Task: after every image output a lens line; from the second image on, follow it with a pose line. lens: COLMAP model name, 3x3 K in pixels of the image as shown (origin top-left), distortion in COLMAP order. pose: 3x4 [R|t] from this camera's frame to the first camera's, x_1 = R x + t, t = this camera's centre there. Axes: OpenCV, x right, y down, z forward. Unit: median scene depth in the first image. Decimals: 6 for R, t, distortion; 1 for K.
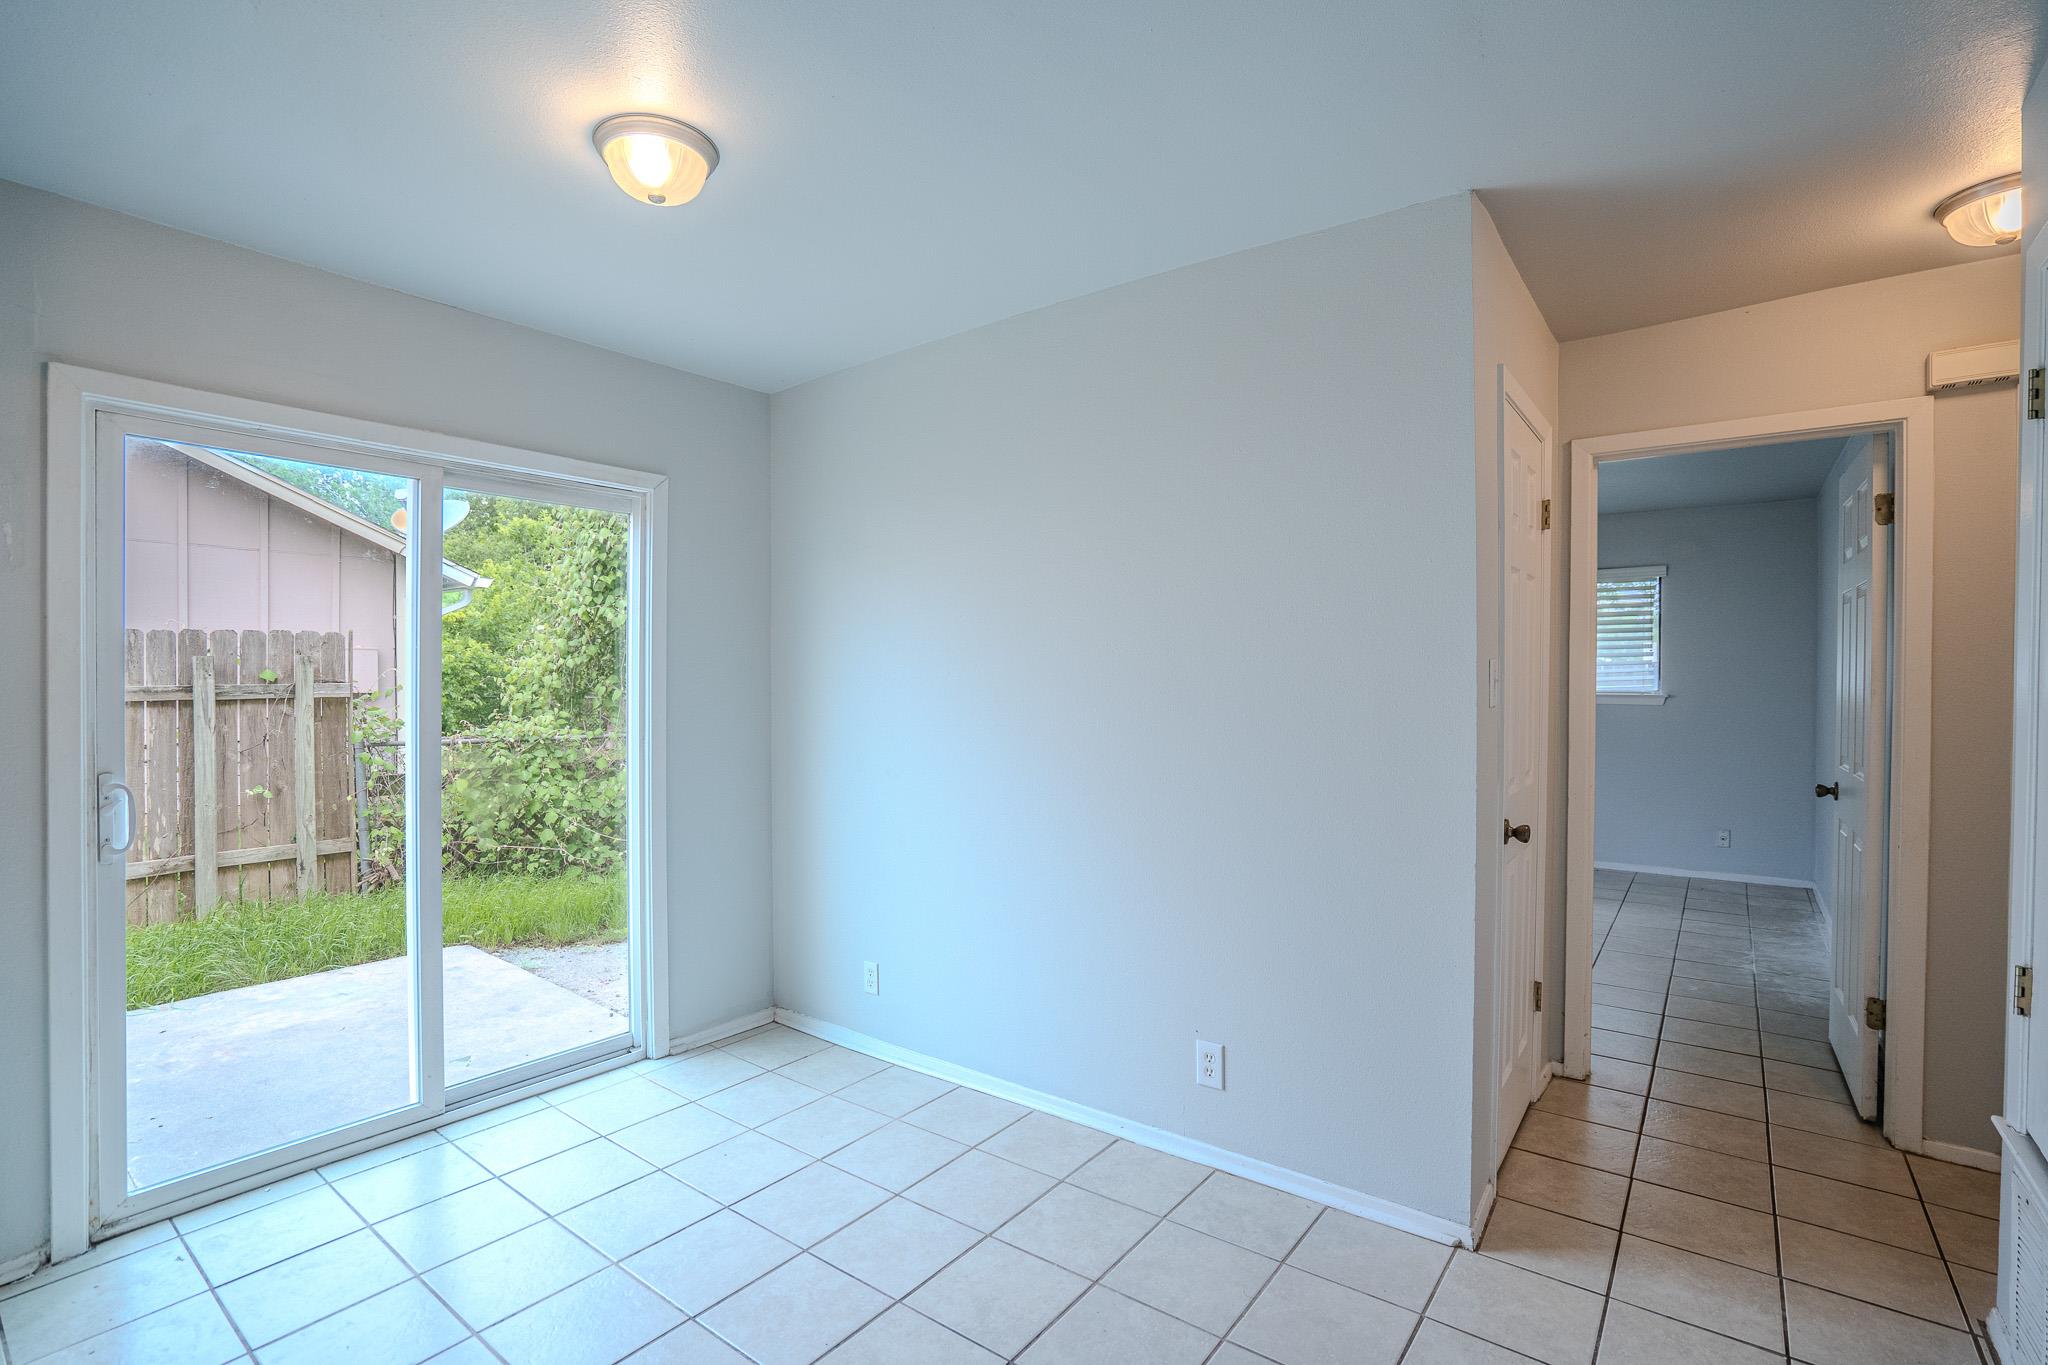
lens RADIAL K [[945.2, 0, 1023.3], [0, 945.2, 676.3], [0, 0, 1]] dist [-0.033574, 0.001754]
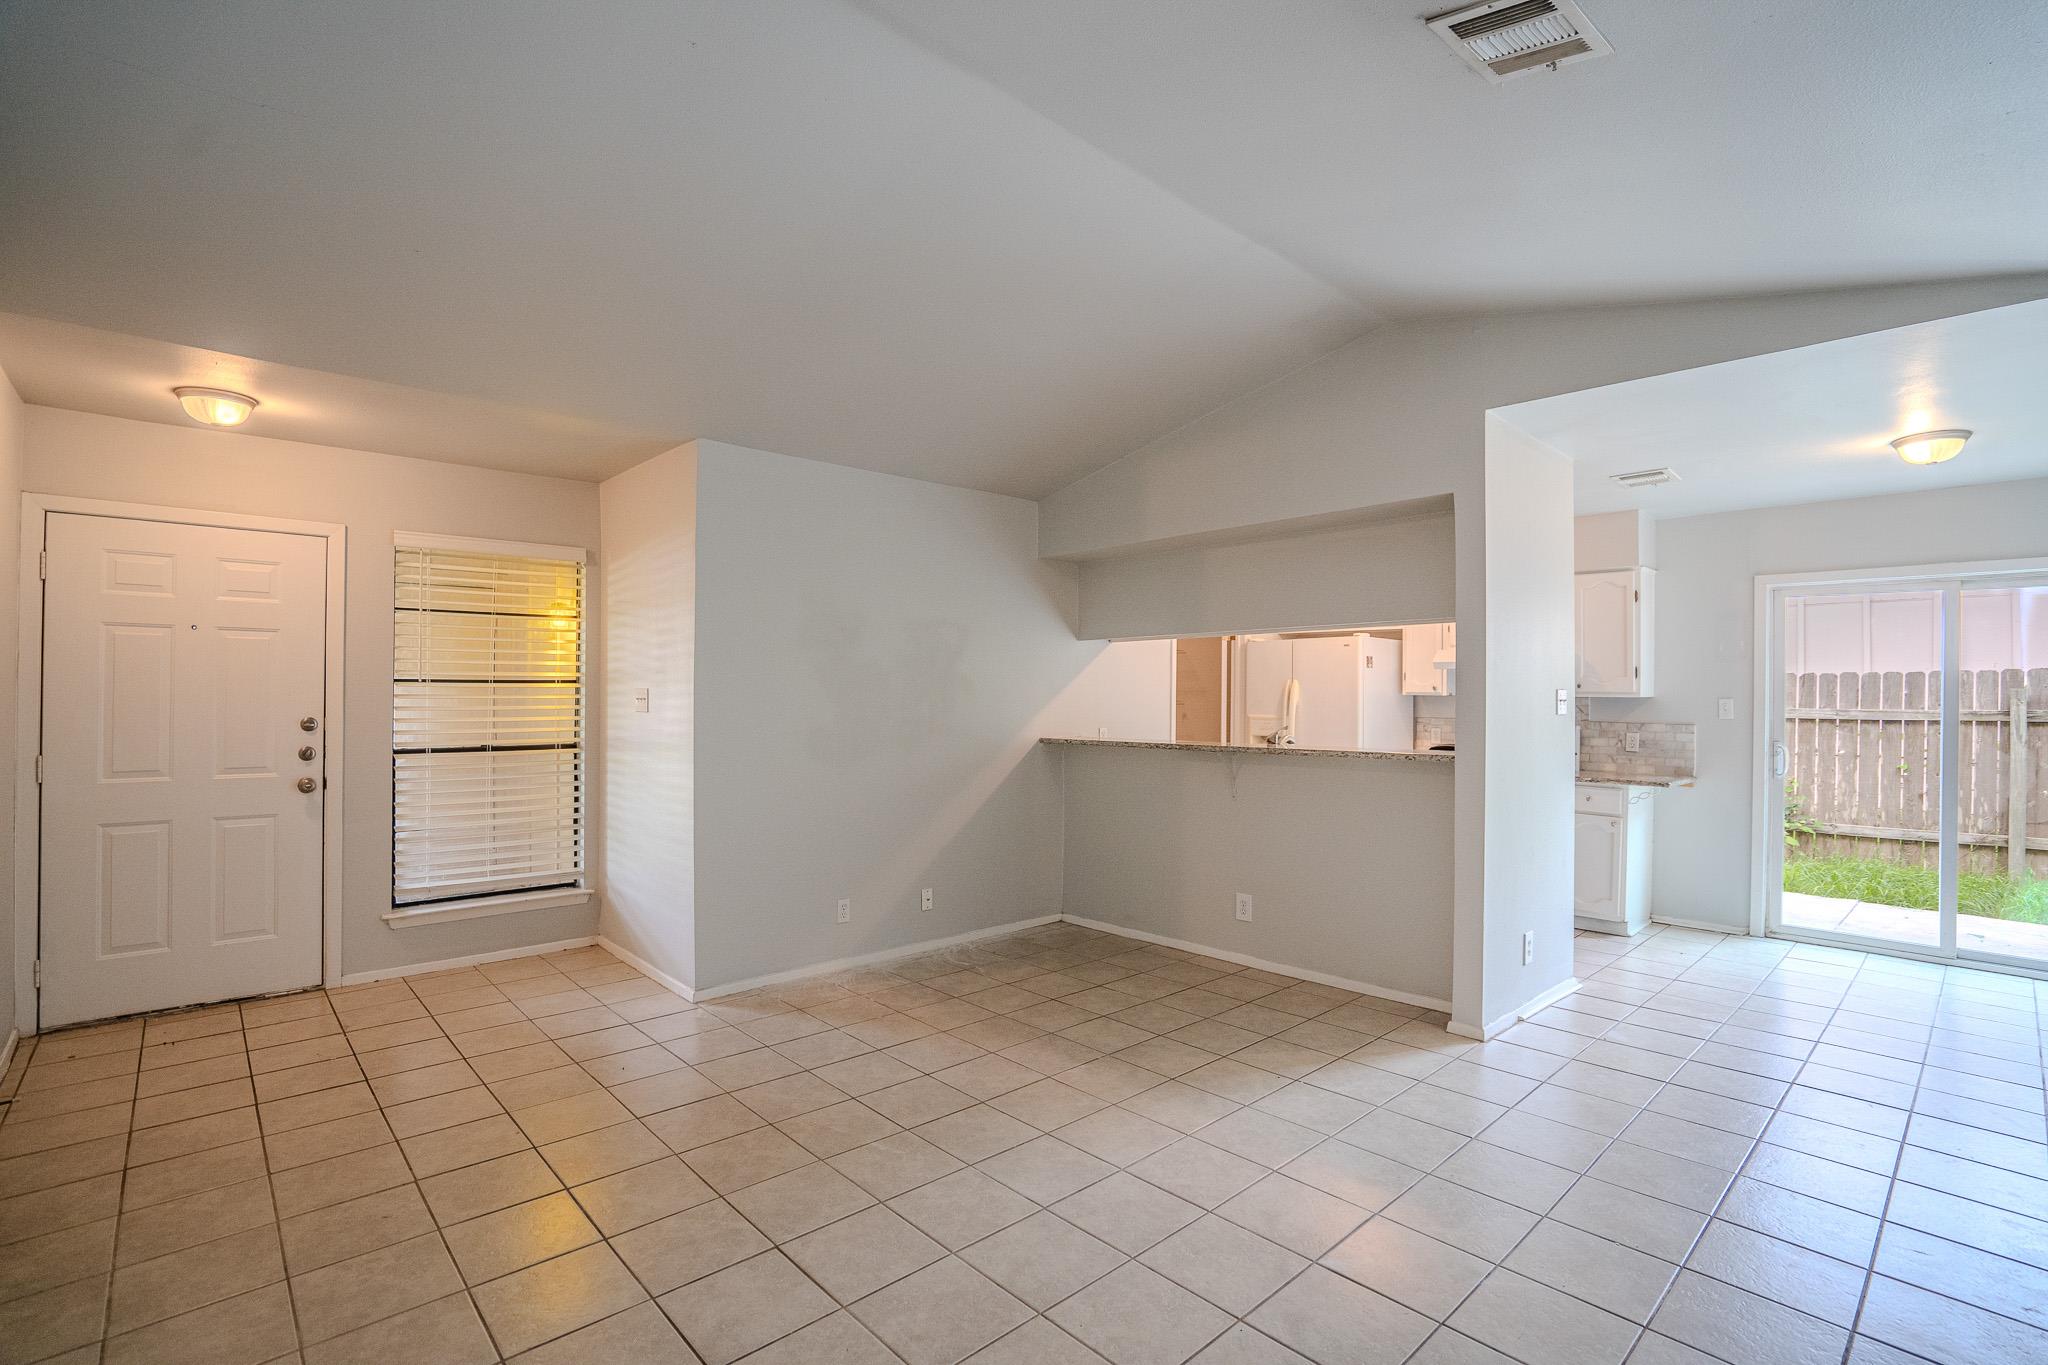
lens RADIAL K [[945.2, 0, 1011.3], [0, 945.2, 691.6], [0, 0, 1]] dist [-0.033574, 0.001754]
pose [[-0.173375, -0.006006, -0.984838, 0.684275], [-0.009213, 0.999948, -0.004476, 0.001822], [0.984813, 0.008297, -0.173421, -0.220230]]
